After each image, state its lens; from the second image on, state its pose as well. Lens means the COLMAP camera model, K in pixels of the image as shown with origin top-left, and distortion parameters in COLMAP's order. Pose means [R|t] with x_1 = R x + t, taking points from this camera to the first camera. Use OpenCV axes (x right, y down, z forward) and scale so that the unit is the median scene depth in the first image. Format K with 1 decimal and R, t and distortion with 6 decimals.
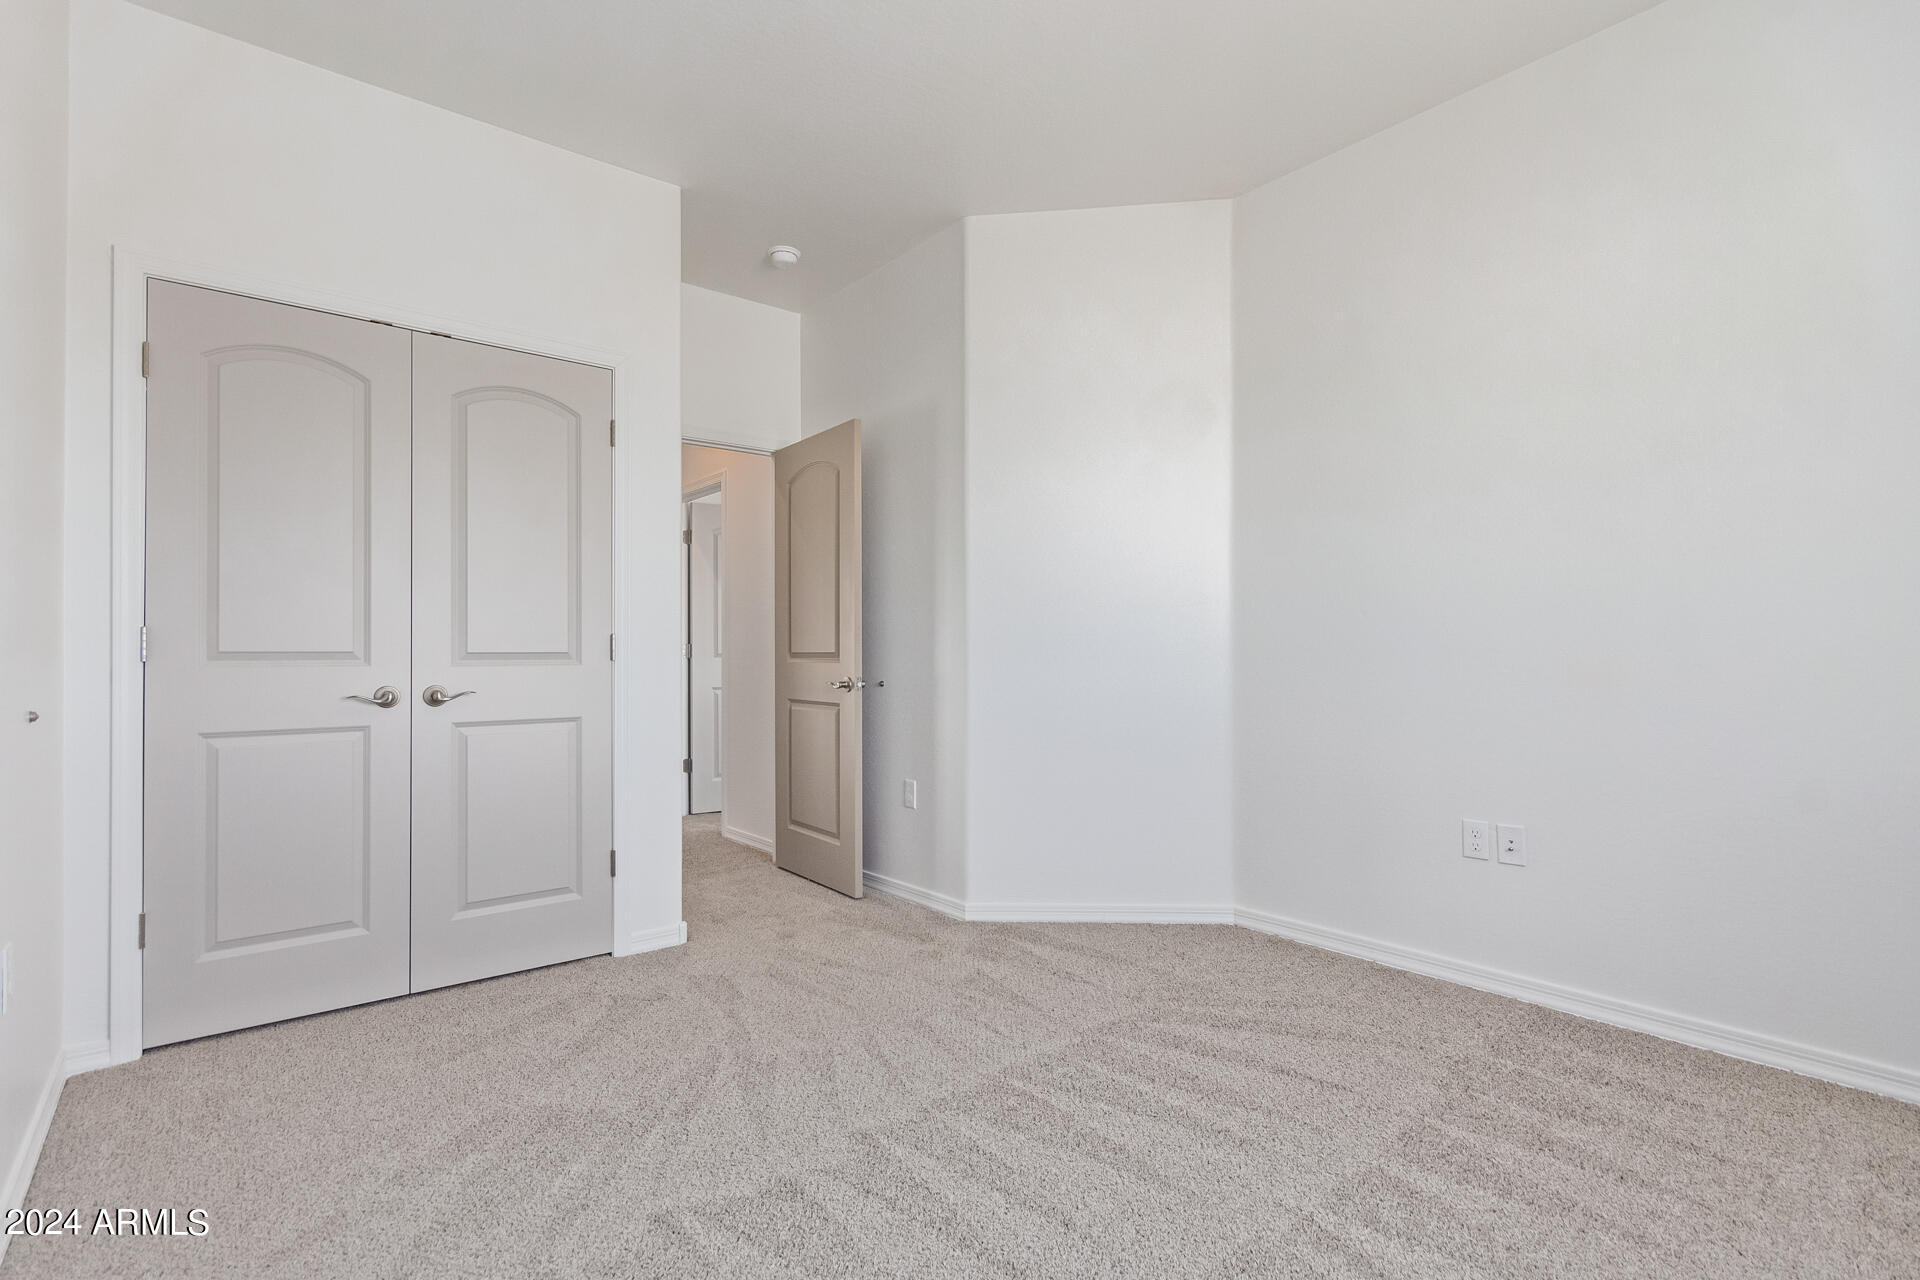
lens RADIAL K [[894.8, 0, 968.7], [0, 894.8, 648.3], [0, 0, 1]] dist [0.004281, 0.000757]
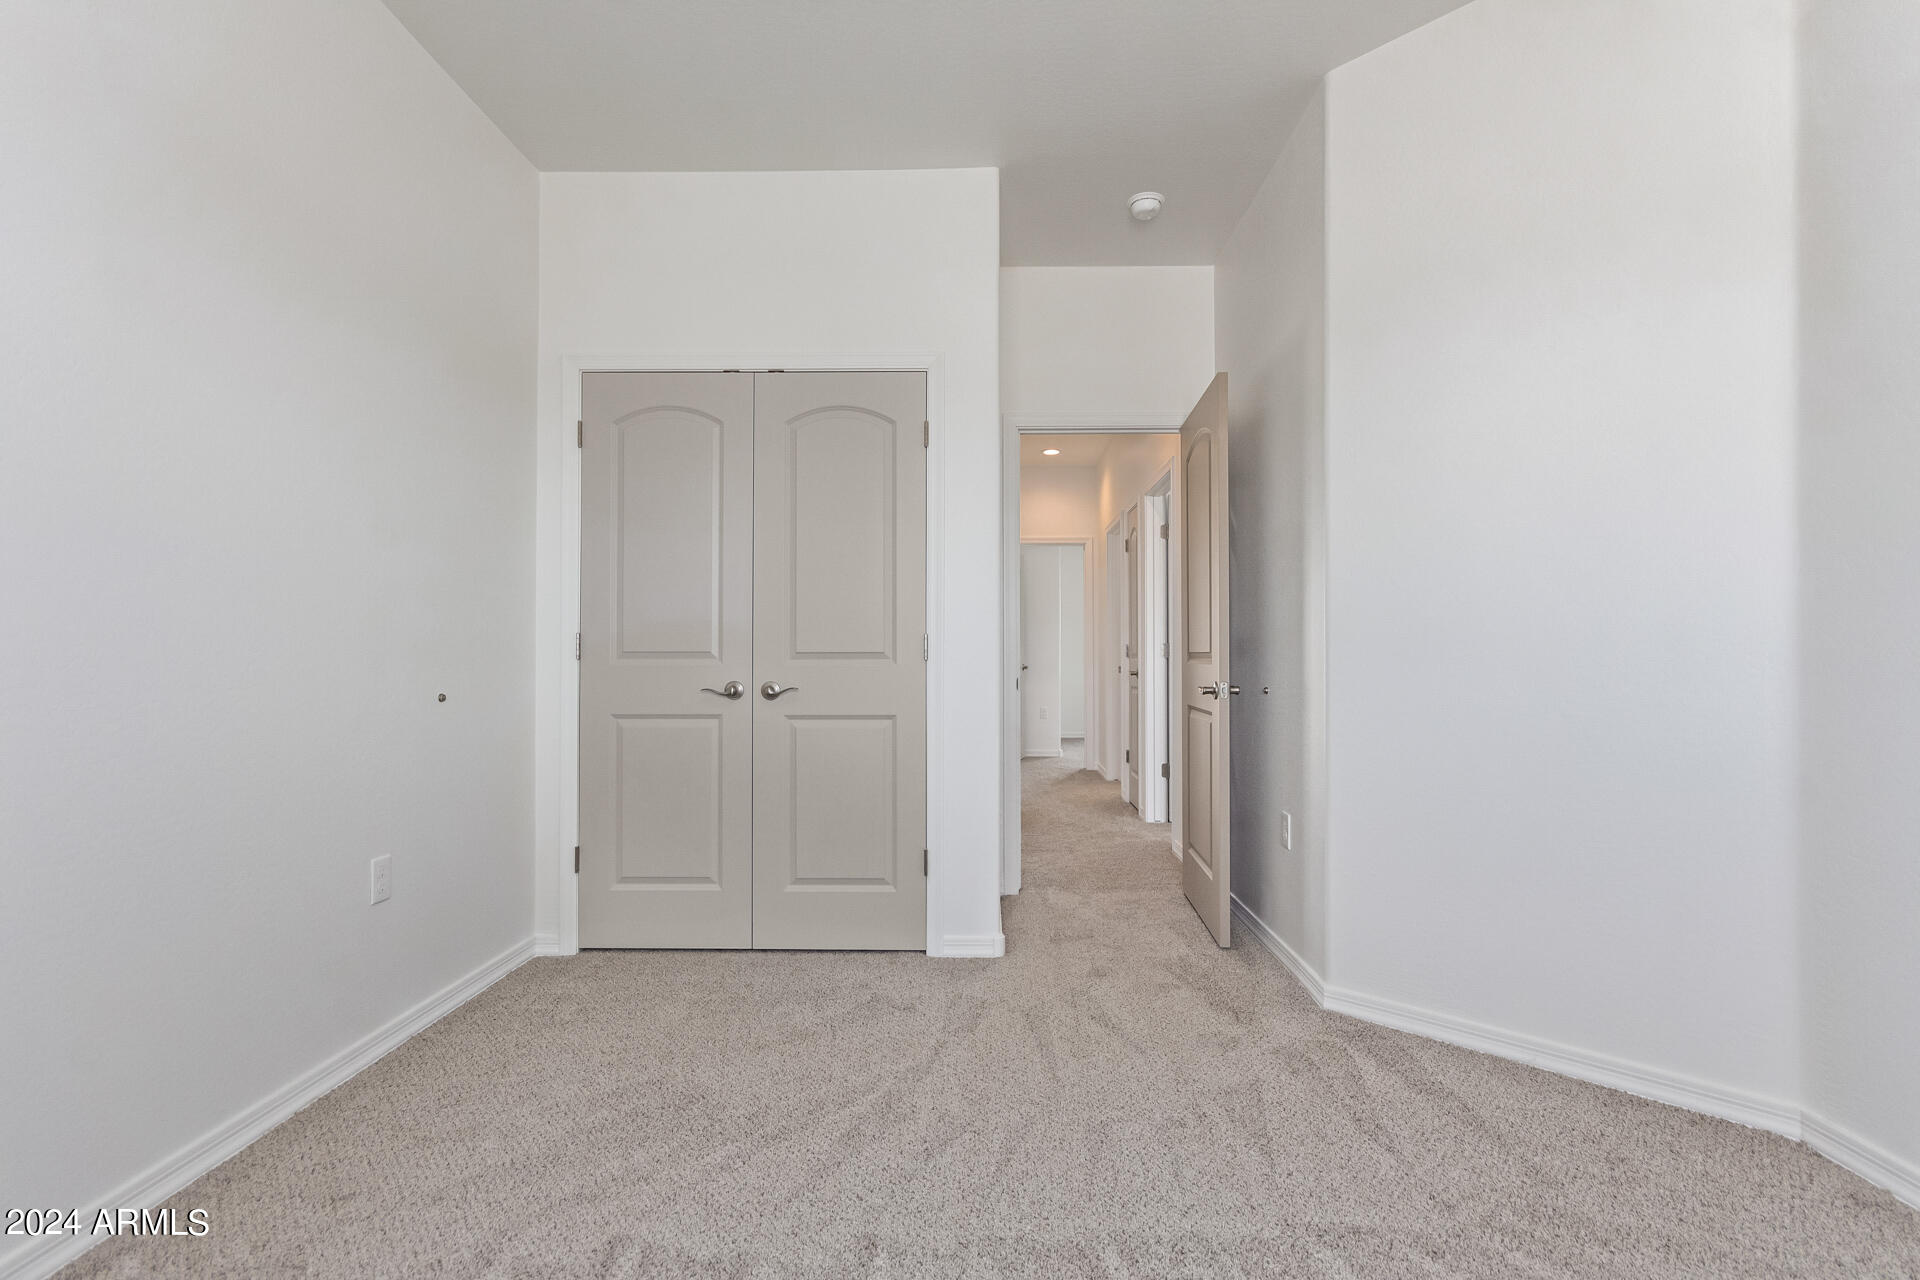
lens RADIAL K [[894.8, 0, 968.7], [0, 894.8, 648.3], [0, 0, 1]] dist [0.004281, 0.000757]
pose [[0.763832, -0.004167, -0.645402, 0.300284], [0.003561, 0.999991, -0.002242, 0.002778], [0.645406, -0.000585, 0.763840, 0.273419]]
